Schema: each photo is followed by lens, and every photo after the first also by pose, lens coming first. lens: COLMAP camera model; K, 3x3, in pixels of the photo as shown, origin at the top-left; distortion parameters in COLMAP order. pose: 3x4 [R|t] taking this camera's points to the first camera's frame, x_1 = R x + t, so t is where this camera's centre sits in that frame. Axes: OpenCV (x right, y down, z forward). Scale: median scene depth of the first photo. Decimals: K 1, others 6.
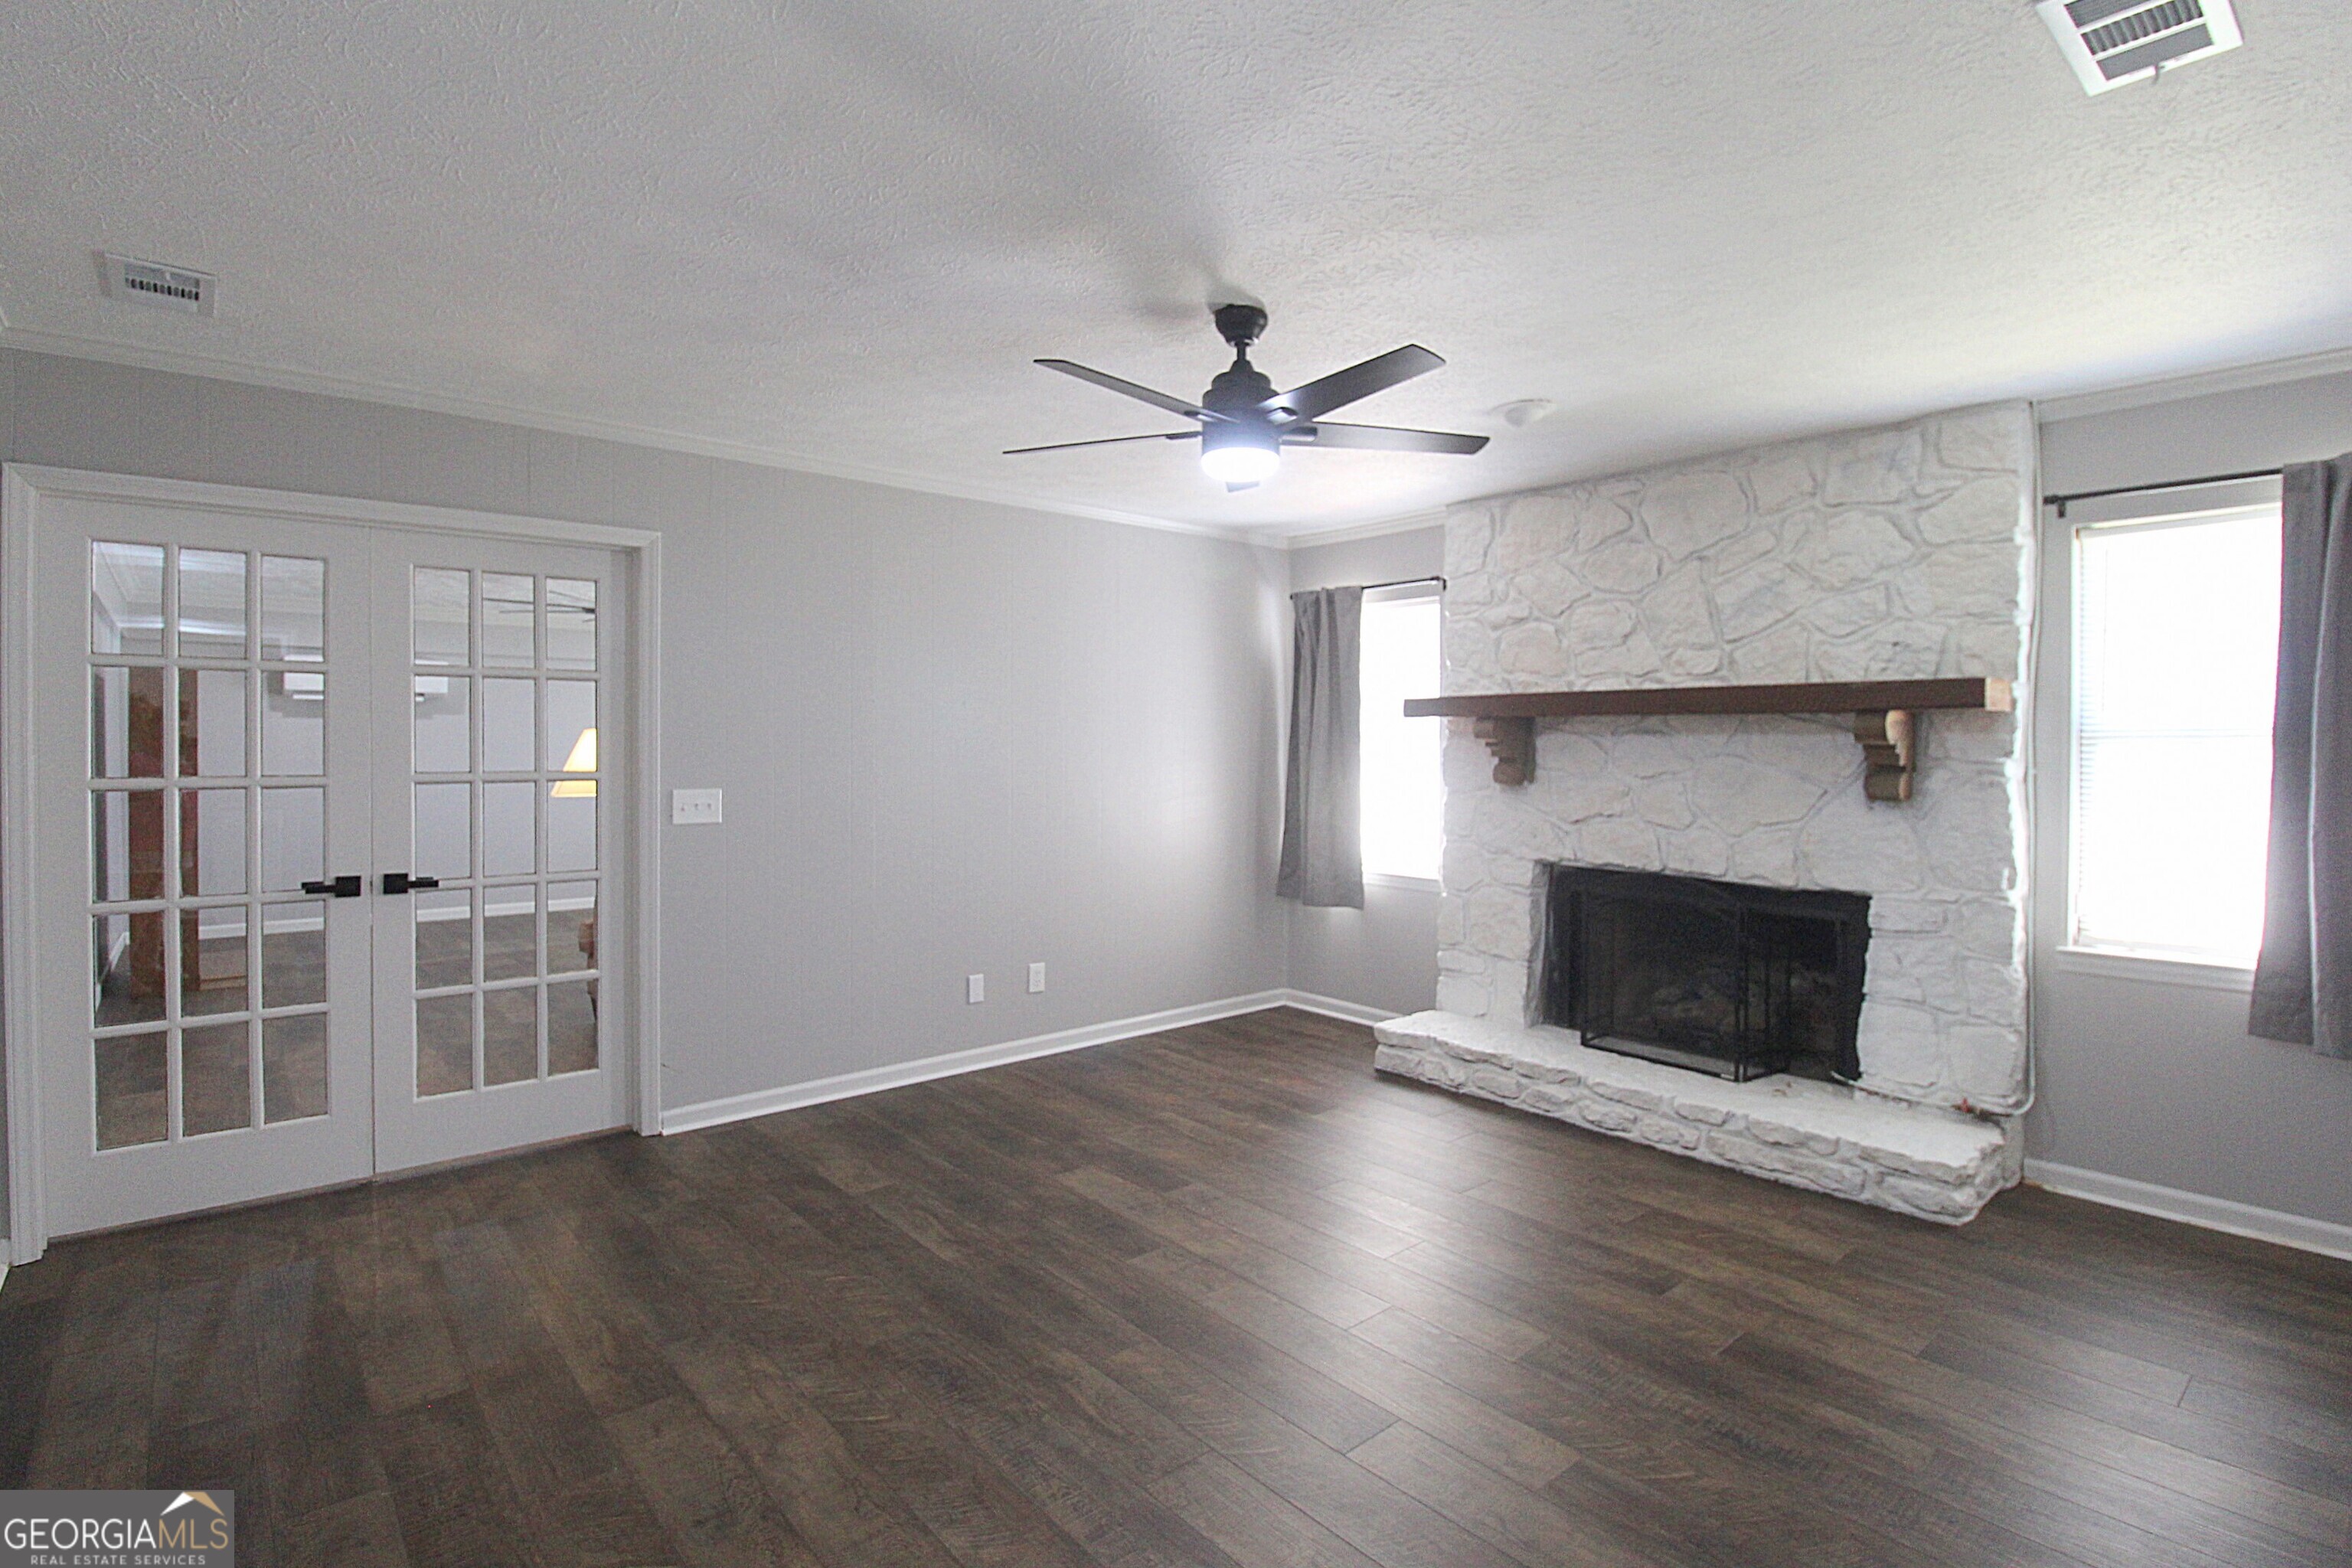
lens RADIAL K [[1149.3, 0, 1147.2], [0, 1149.3, 753.7], [0, 0, 1]] dist [0.004884, -0.018495]
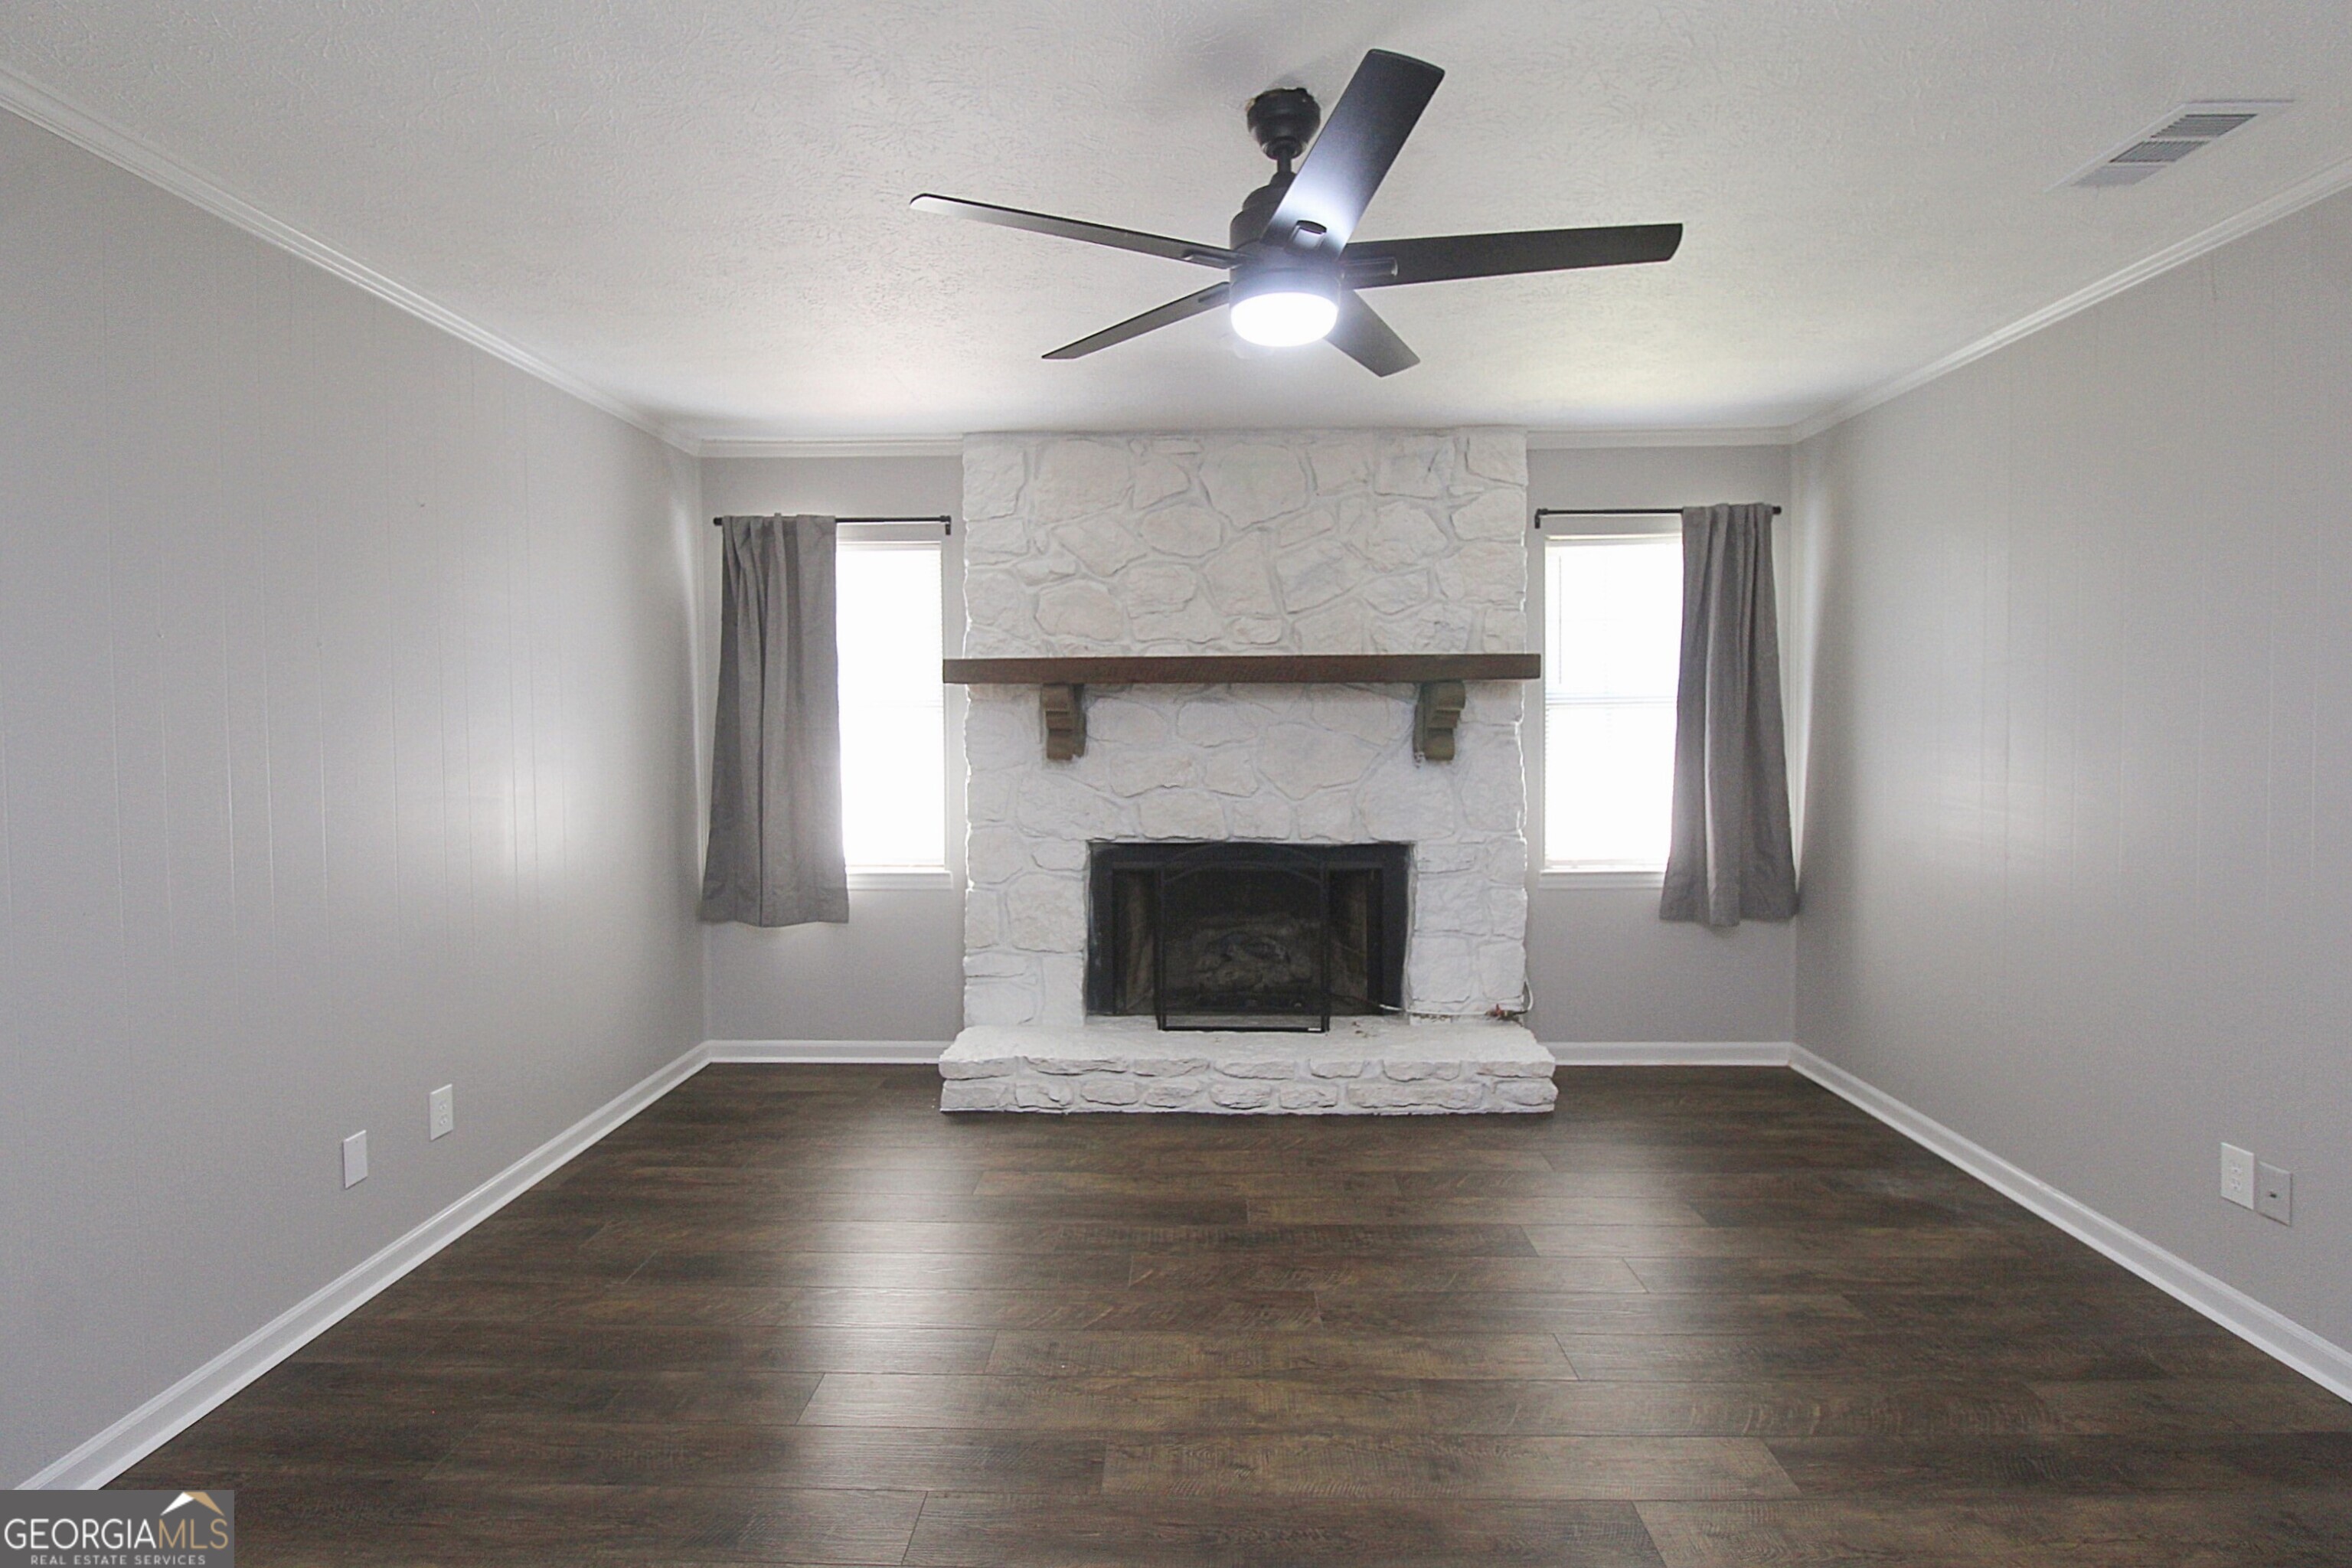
lens RADIAL K [[1149.3, 0, 1147.2], [0, 1149.3, 753.7], [0, 0, 1]] dist [0.004884, -0.018495]
pose [[0.658171, -0.029453, 0.752292, -0.348549], [0.015538, 0.999553, 0.025540, 0.001033], [-0.752708, -0.005121, 0.658334, 0.394973]]
